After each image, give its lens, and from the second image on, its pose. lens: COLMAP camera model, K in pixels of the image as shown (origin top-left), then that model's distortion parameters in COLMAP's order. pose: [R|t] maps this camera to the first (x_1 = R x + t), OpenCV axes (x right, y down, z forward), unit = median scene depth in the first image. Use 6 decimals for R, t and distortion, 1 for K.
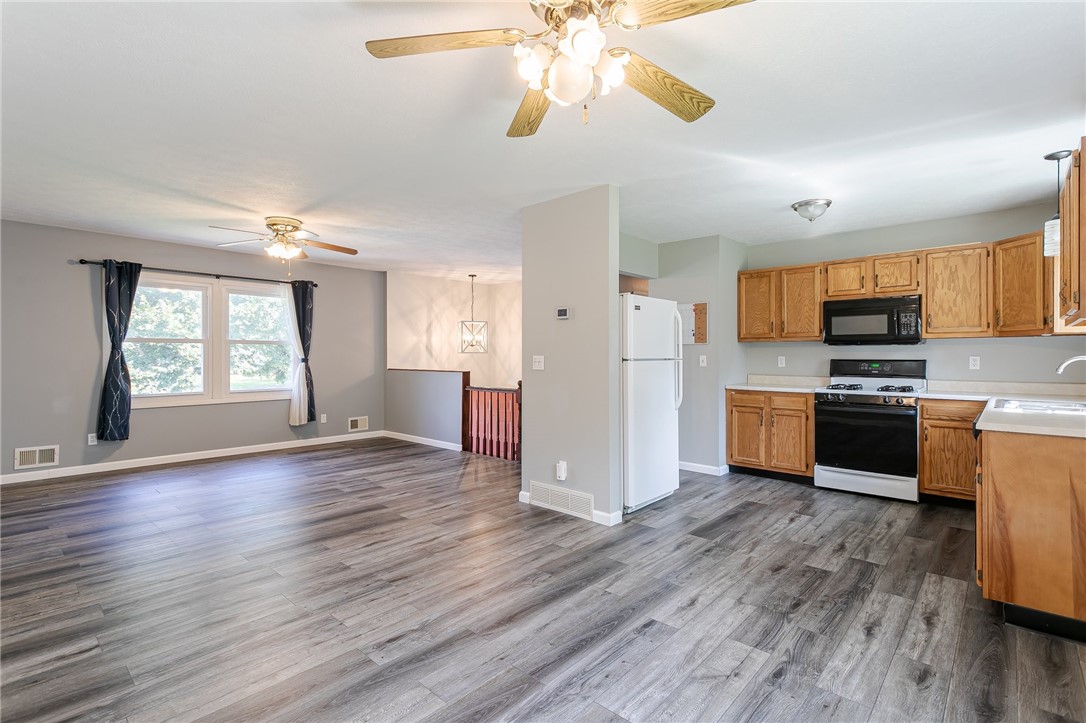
lens RADIAL K [[515.4, 0, 545.6], [0, 515.4, 355.7], [0, 0, 1]] dist [0.003122, -0.000388]
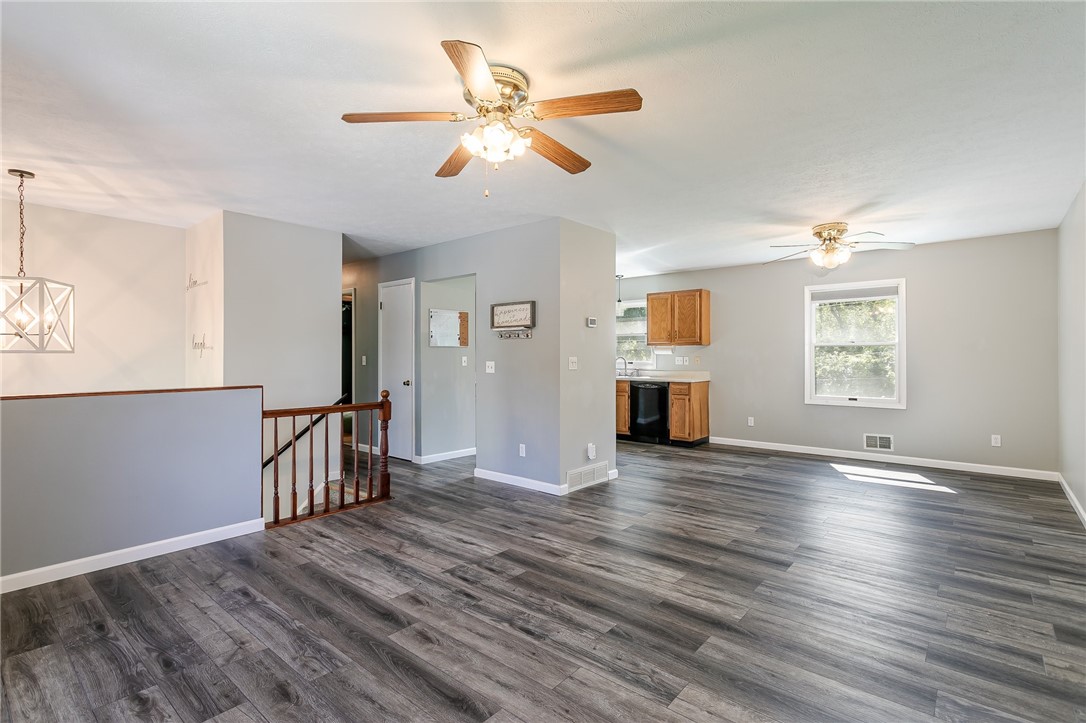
lens RADIAL K [[515.4, 0, 545.5], [0, 515.4, 359.4], [0, 0, 1]] dist [0.003122, -0.000388]
pose [[-0.036572, -0.007452, 0.999303, -1.342337], [0.000000, 0.999972, 0.007457, -0.004116], [-0.999331, 0.000273, -0.036571, 1.309725]]
